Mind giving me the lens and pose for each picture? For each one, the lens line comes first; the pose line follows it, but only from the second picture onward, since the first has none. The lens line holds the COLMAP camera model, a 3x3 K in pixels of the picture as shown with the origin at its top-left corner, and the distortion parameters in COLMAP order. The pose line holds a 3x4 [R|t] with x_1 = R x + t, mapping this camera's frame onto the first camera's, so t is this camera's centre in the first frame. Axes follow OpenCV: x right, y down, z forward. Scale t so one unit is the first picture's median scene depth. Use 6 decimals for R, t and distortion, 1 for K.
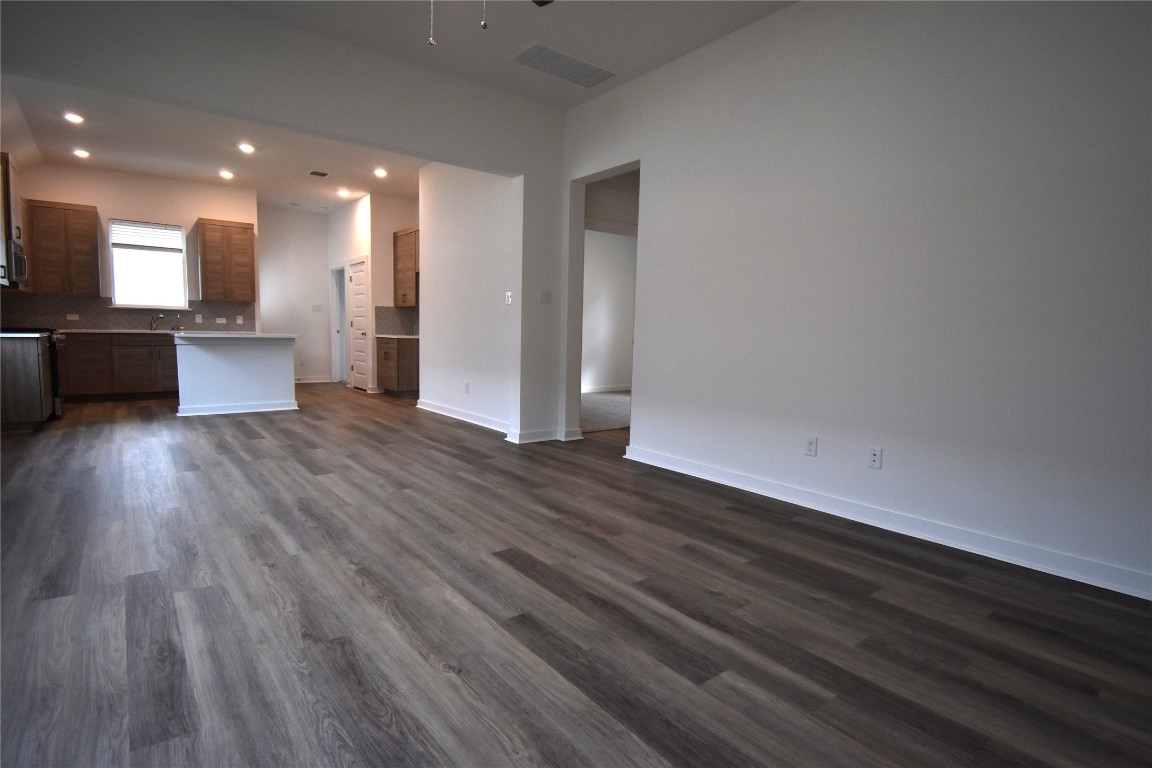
lens RADIAL K [[578.4, 0, 575.1], [0, 578.4, 384.8], [0, 0, 1]] dist [0.023073, -0.031502]
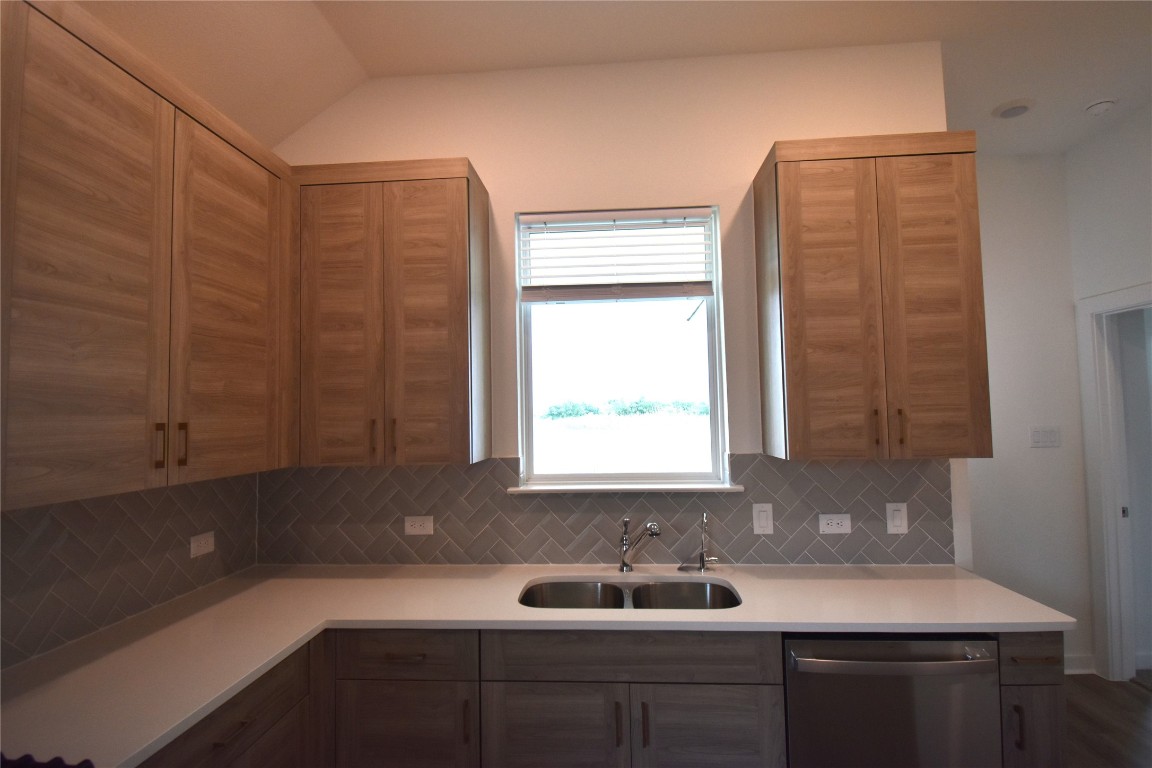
lens RADIAL K [[578.4, 0, 575.1], [0, 578.4, 384.8], [0, 0, 1]] dist [0.023073, -0.031502]
pose [[0.745146, -0.073207, -0.662871, -0.533000], [-0.025338, 0.990131, -0.137833, -0.138607], [0.666420, 0.119502, 0.735937, 0.737881]]
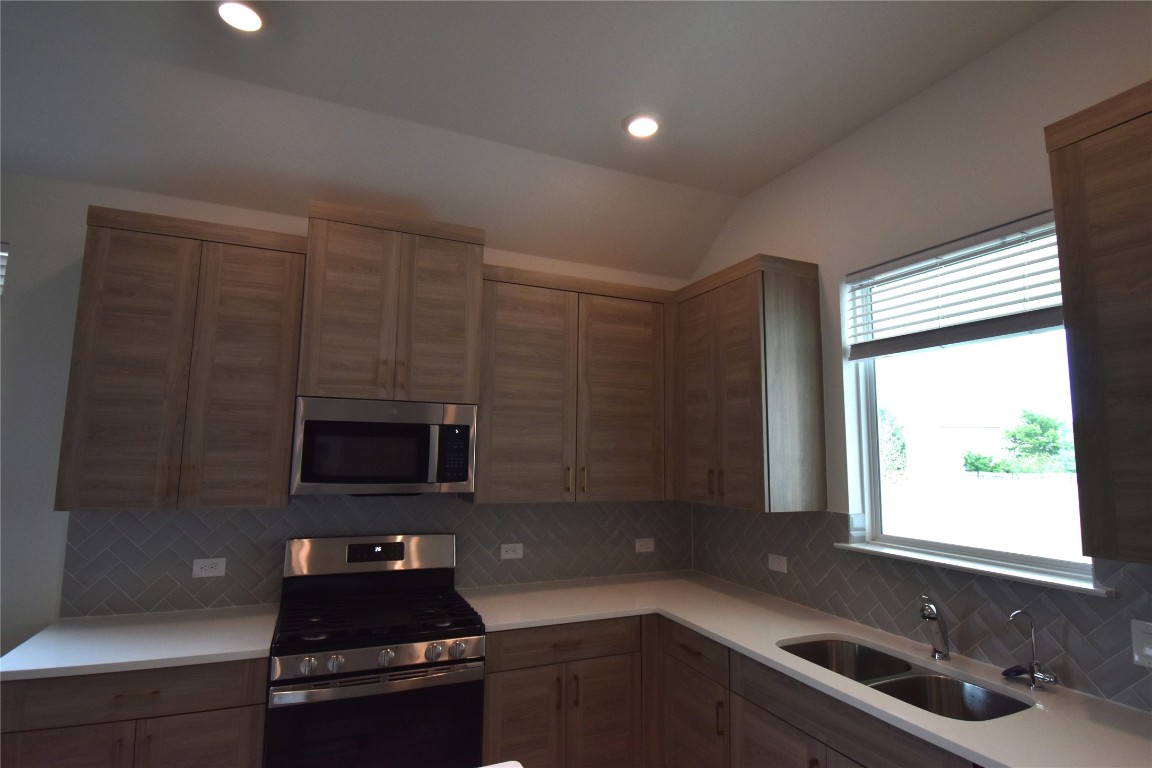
lens RADIAL K [[578.4, 0, 575.1], [0, 578.4, 384.8], [0, 0, 1]] dist [0.023073, -0.031502]
pose [[-0.239303, -0.141152, -0.960630, -0.420972], [-0.110655, 0.986895, -0.117446, -0.156619], [0.964619, 0.078193, -0.251786, 0.872243]]
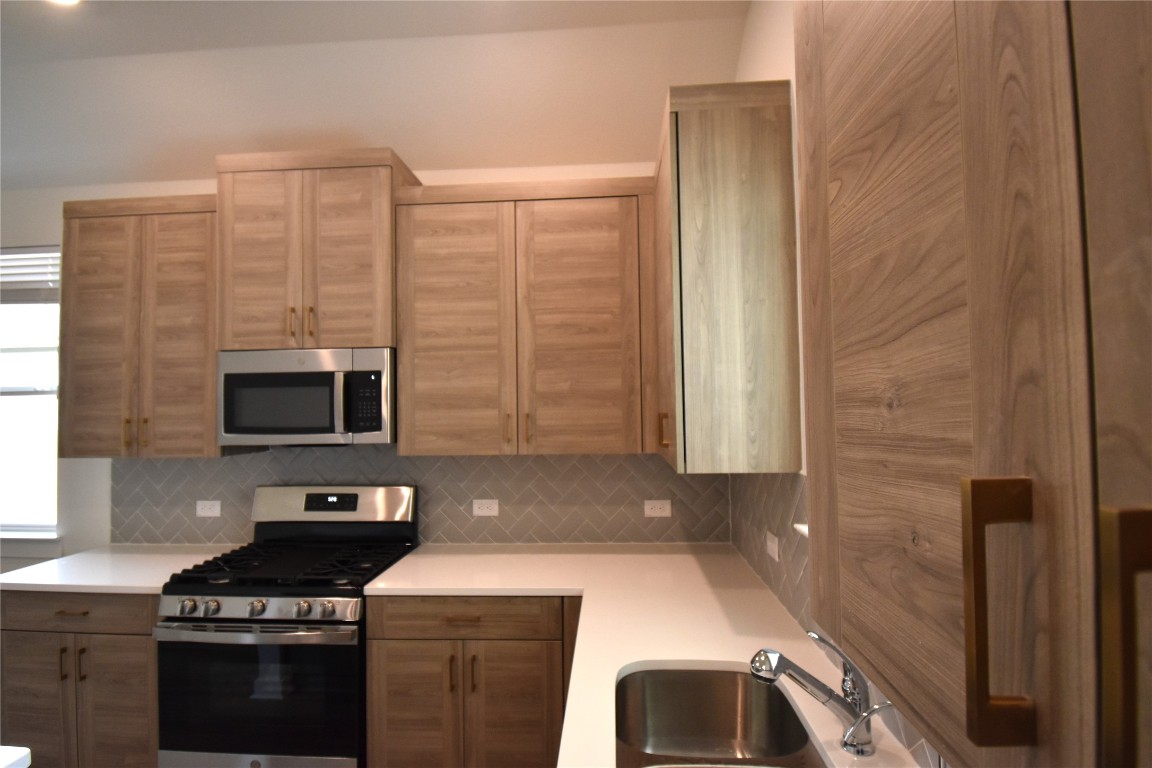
lens RADIAL K [[578.4, 0, 575.1], [0, 578.4, 384.8], [0, 0, 1]] dist [0.023073, -0.031502]
pose [[-0.659552, -0.036755, -0.750760, -0.560602], [-0.069274, 0.997525, 0.012022, -0.168445], [0.748460, 0.059938, -0.660466, 0.999961]]
